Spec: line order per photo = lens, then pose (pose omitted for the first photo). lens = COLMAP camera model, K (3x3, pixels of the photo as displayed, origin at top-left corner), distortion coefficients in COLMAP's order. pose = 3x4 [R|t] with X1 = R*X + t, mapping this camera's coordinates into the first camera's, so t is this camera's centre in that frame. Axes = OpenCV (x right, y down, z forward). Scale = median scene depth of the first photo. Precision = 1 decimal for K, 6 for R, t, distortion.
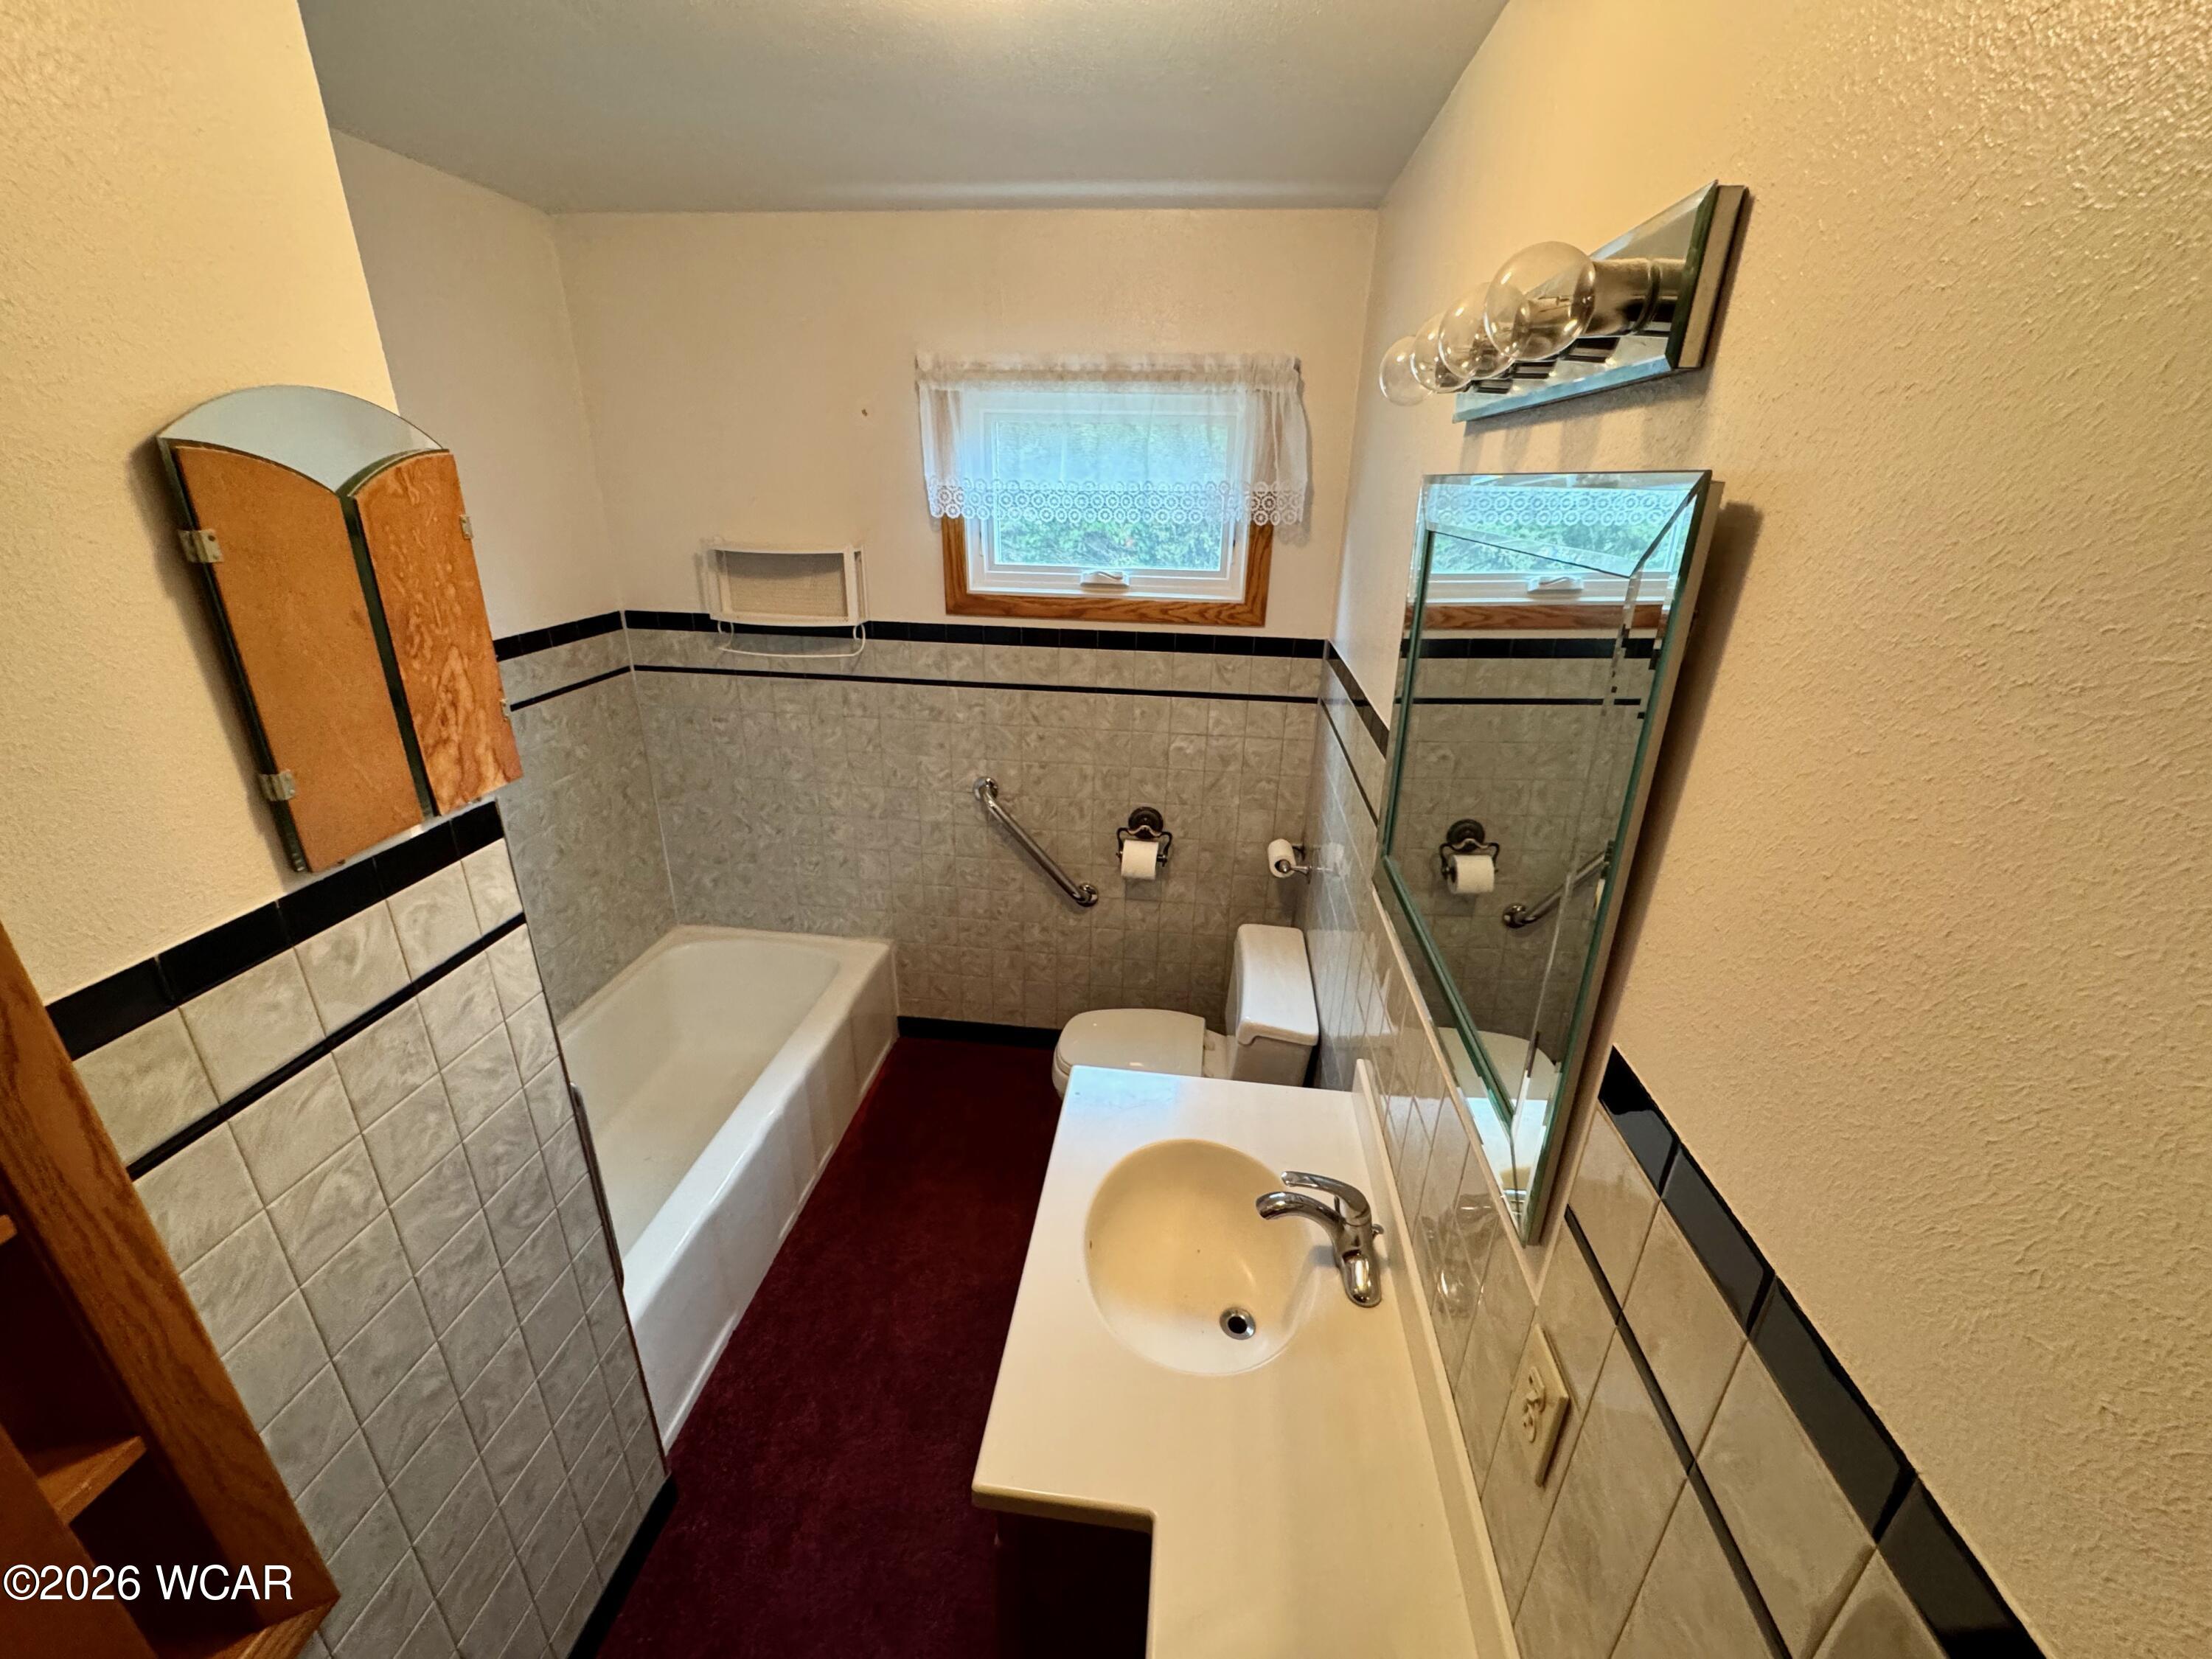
lens RADIAL K [[880.0, 0, 1105.6], [0, 880.0, 826.6], [0, 0, 1]] dist [-0.005222, 0.000861]
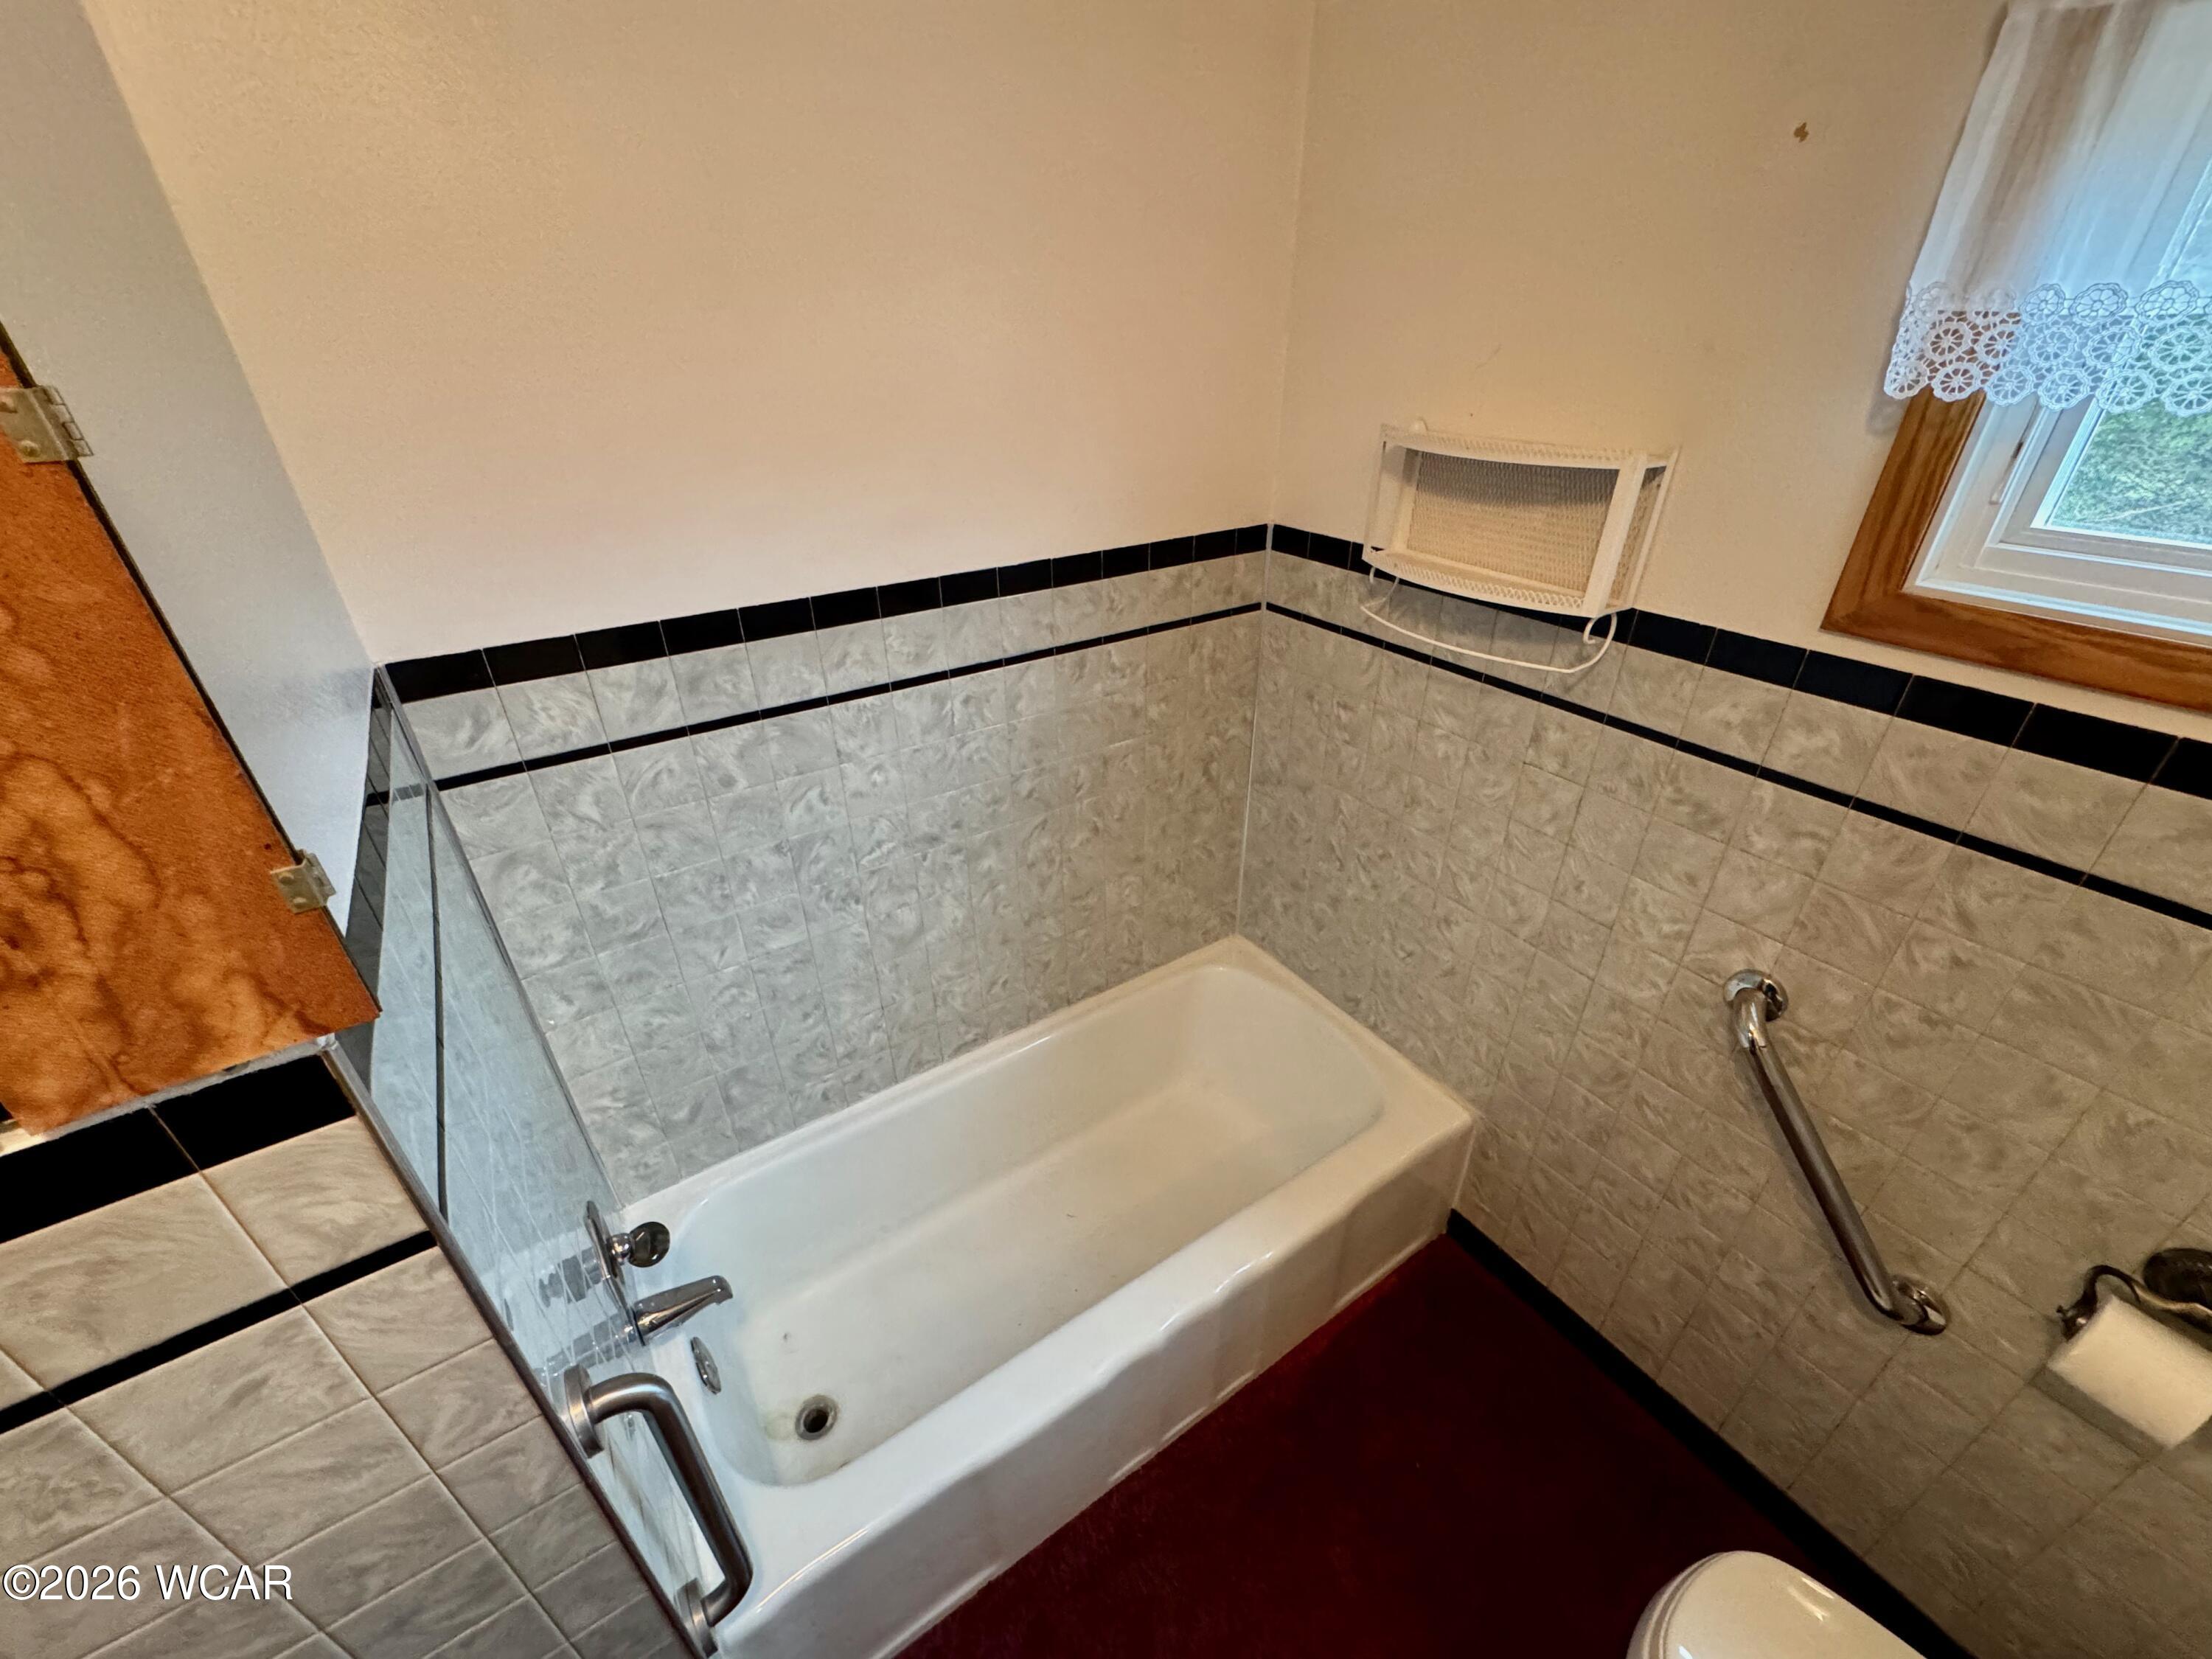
lens RADIAL K [[880.0, 0, 1100.5], [0, 880.0, 829.3], [0, 0, 1]] dist [-0.005222, 0.000861]
pose [[0.641174, 0.358491, -0.678513, -0.074754], [-0.264816, 0.933225, 0.242825, -0.151554], [0.720256, 0.023988, 0.693294, 0.418308]]
